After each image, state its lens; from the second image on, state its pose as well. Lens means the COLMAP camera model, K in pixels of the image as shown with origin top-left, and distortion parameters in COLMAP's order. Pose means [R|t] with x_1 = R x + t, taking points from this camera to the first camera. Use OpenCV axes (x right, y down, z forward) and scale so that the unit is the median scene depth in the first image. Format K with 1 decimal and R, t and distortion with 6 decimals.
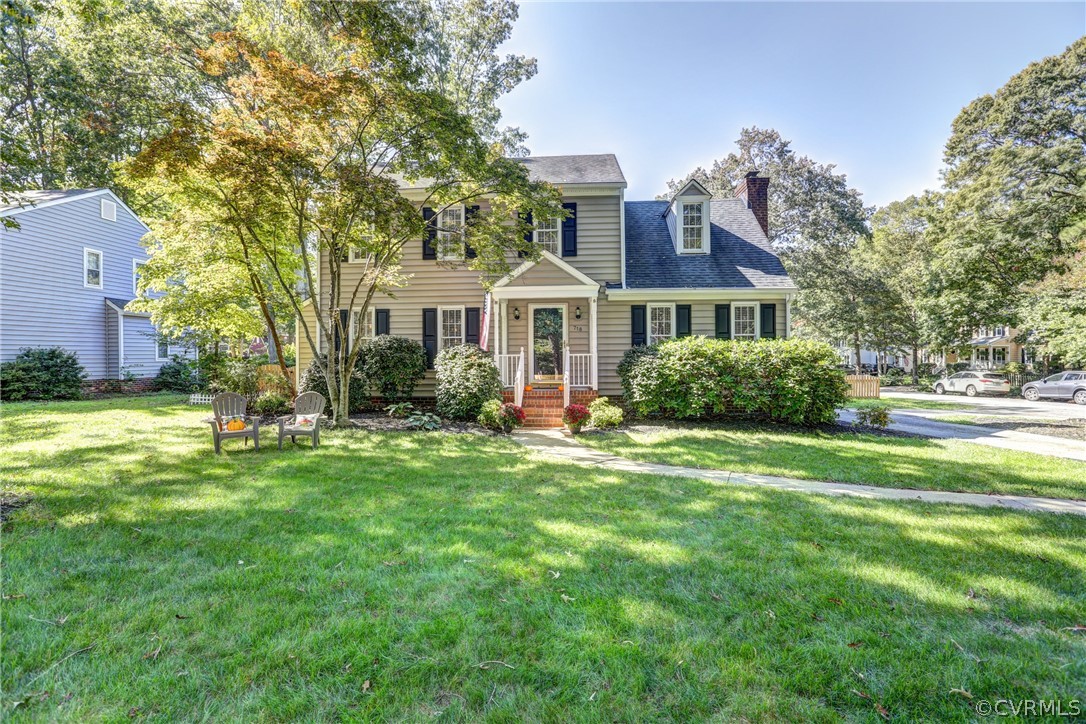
lens RADIAL K [[498.5, 0, 543.0], [0, 498.5, 362.0], [0, 0, 1]] dist [-0.073483, 0.039103]
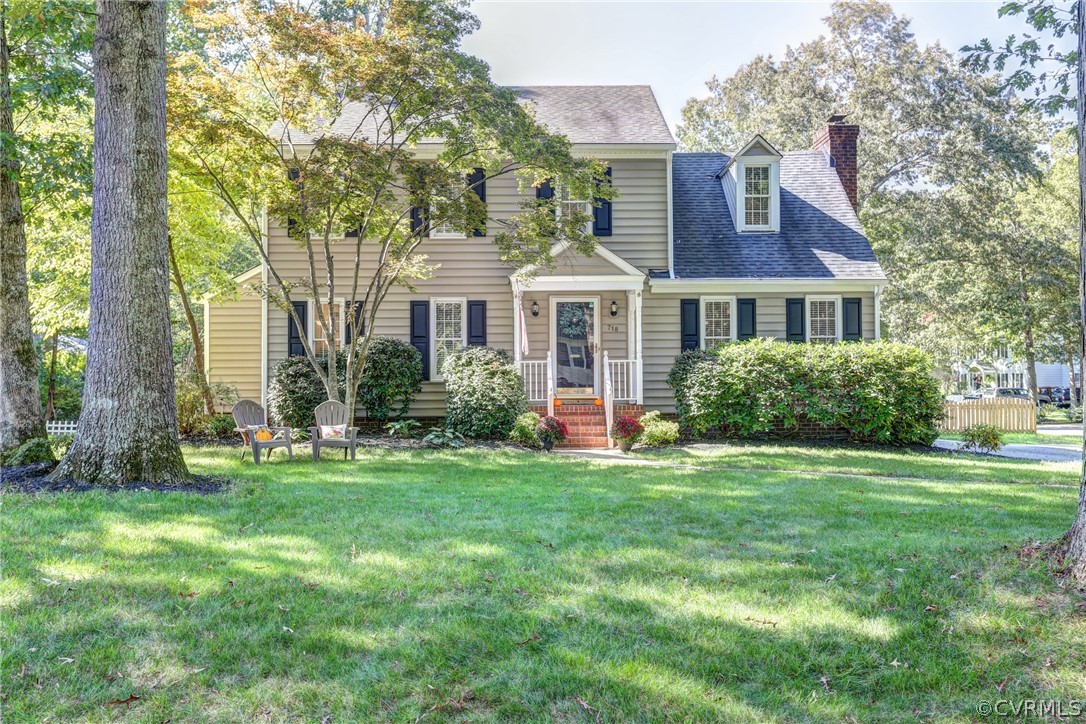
lens RADIAL K [[973.6, 0, 543.0], [0, 973.6, 362.0], [0, 0, 1]] dist [0.009704, -0.003349]
pose [[0.996287, 0.001173, 0.086085, -0.185078], [0.001236, 0.999609, -0.027925, 0.030537], [-0.086084, 0.027928, 0.995896, -0.553390]]
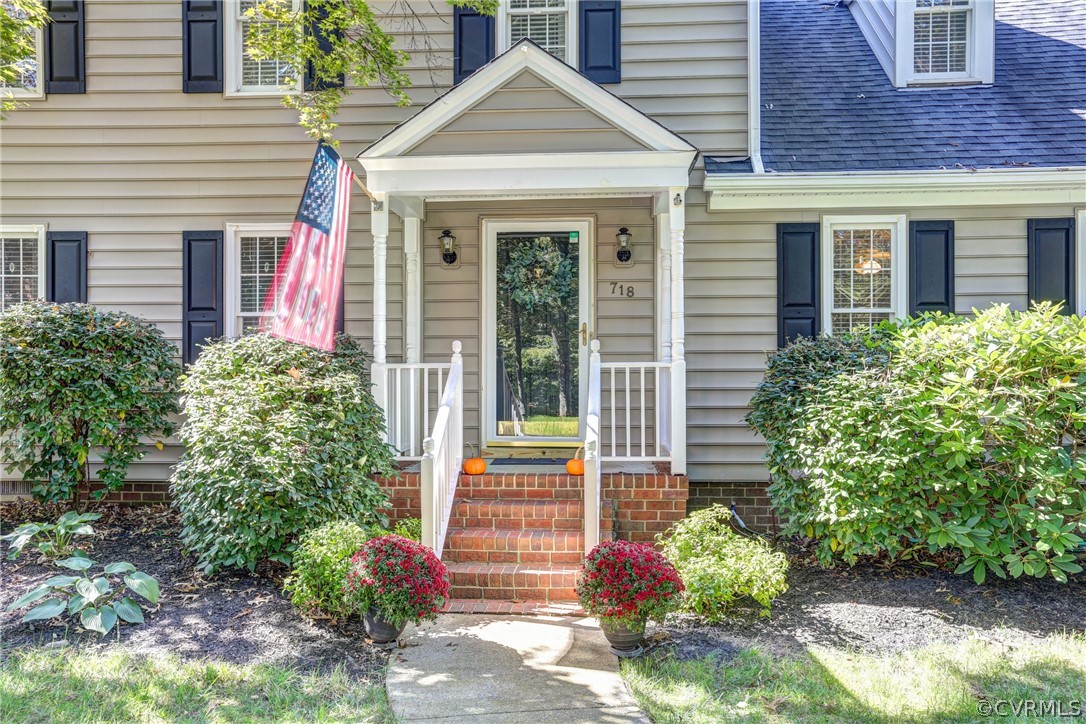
lens RADIAL K [[863.0, 0, 543.7], [0, 863.0, 356.2], [0, 0, 1]] dist [-0.000388, 0.056308]
pose [[0.999986, 0.004827, 0.002183, 0.014380], [-0.004776, 0.999724, -0.023012, -0.006870], [-0.002293, 0.023002, 0.999733, 0.425375]]
